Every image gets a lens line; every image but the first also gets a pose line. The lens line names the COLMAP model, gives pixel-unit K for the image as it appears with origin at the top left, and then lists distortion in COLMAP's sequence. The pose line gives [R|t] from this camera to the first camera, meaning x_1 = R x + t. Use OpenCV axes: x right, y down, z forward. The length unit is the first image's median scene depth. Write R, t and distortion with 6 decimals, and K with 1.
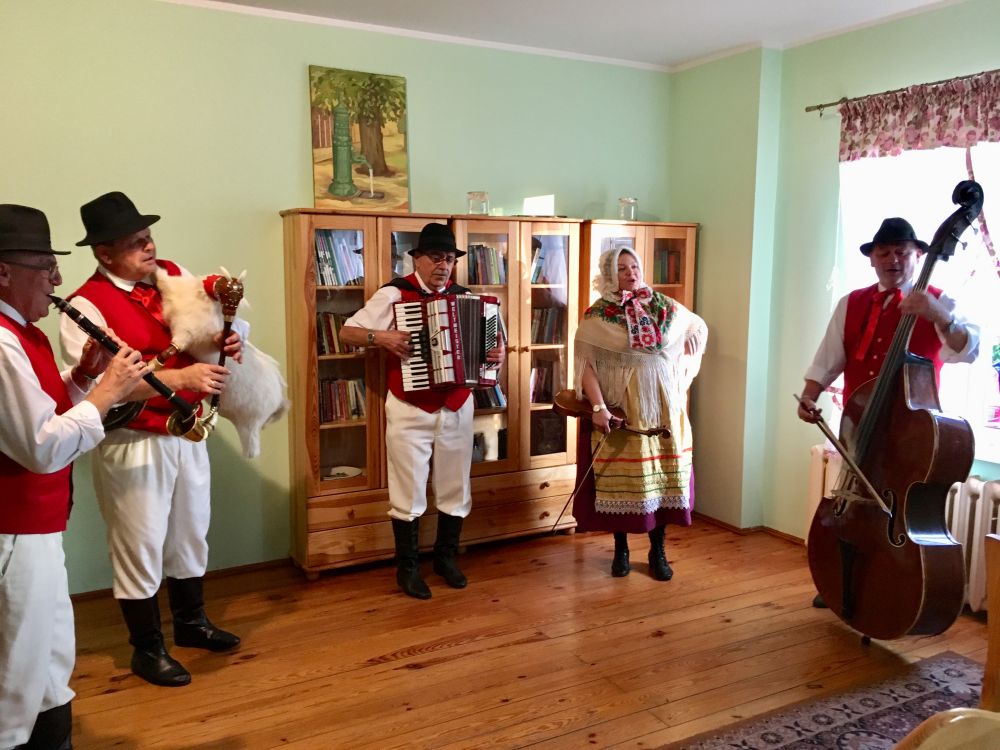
lens RADIAL K [[858.9, 0, 500.6], [0, 858.9, 376.5], [0, 0, 1]] dist [0.095515, -0.135853]
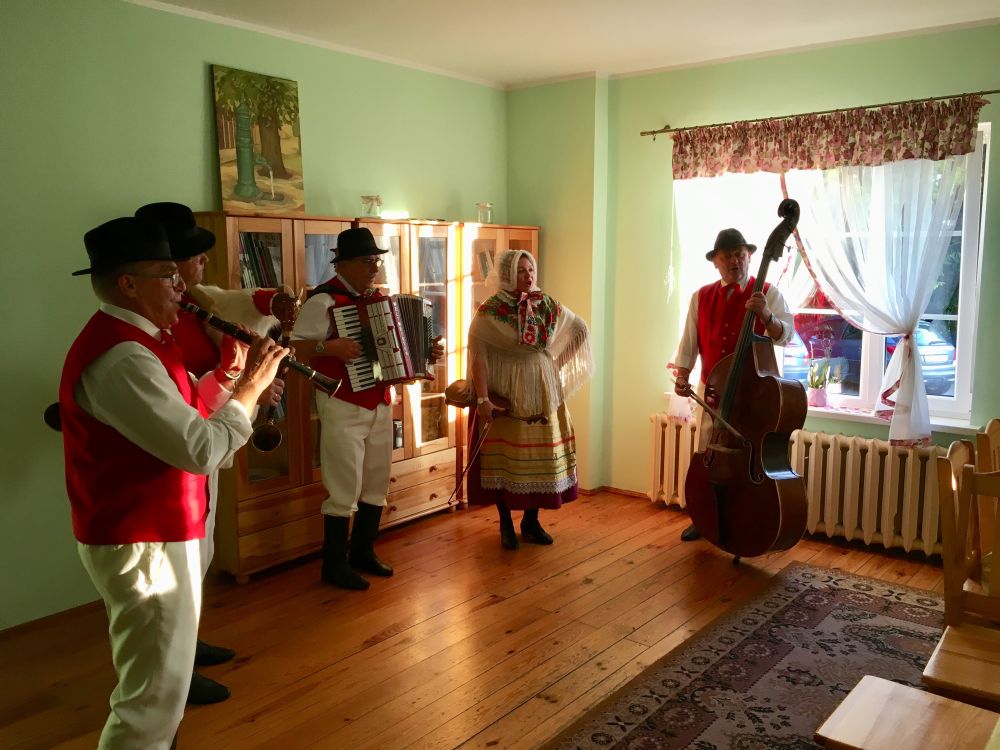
lens RADIAL K [[858.9, 0, 499.6], [0, 858.9, 378.0], [0, 0, 1]] dist [0.095515, -0.135853]
pose [[0.928053, -0.056895, 0.368078, -0.299674], [0.052033, 0.998377, 0.023130, -0.009717], [-0.368796, -0.002313, 0.929507, -0.036990]]
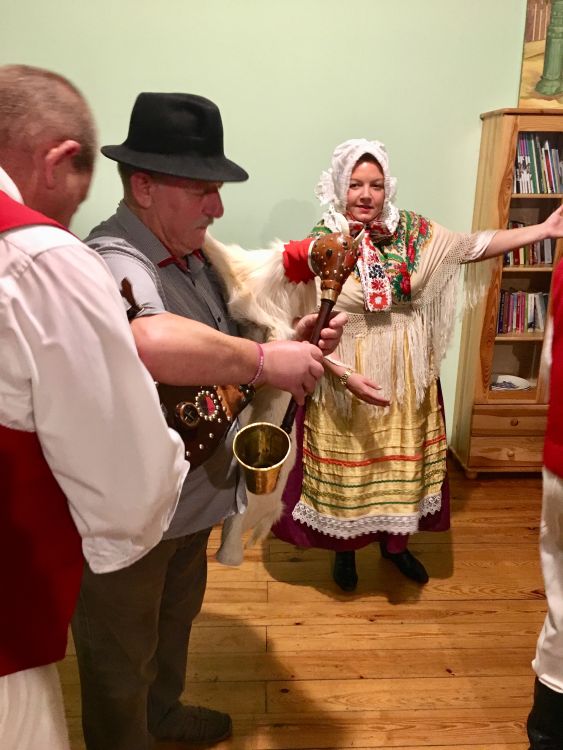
lens RADIAL K [[644.2, 0, 284.1], [0, 644.2, 372.7], [0, 0, 1]] dist [0.095515, -0.135853]
pose [[0.893031, 0.134620, -0.429388, -0.096683], [-0.060030, 0.981314, 0.182808, -0.026286], [0.445974, -0.137477, 0.884425, 0.208050]]
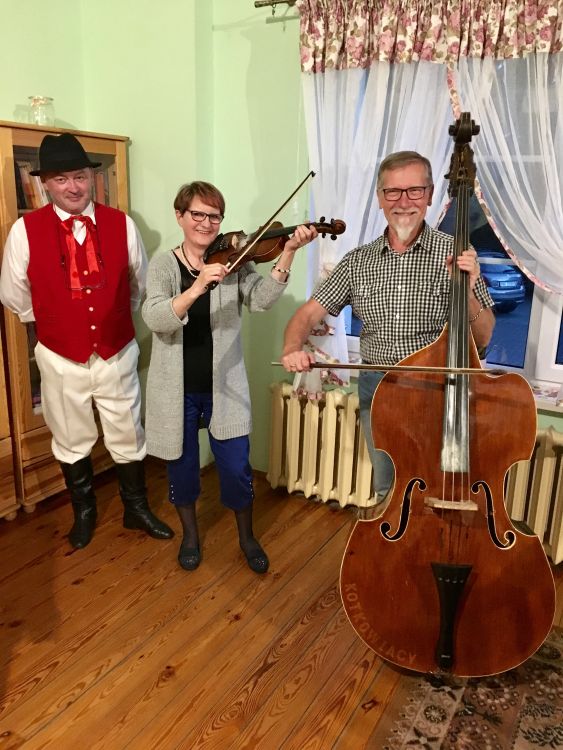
lens RADIAL K [[644.2, 0, 283.1], [0, 644.2, 371.7], [0, 0, 1]] dist [0.095515, -0.135853]
pose [[0.853031, -0.120600, 0.507733, 0.002685], [0.043500, 0.985977, 0.161111, -0.054440], [-0.520043, -0.115347, 0.846316, 0.416190]]
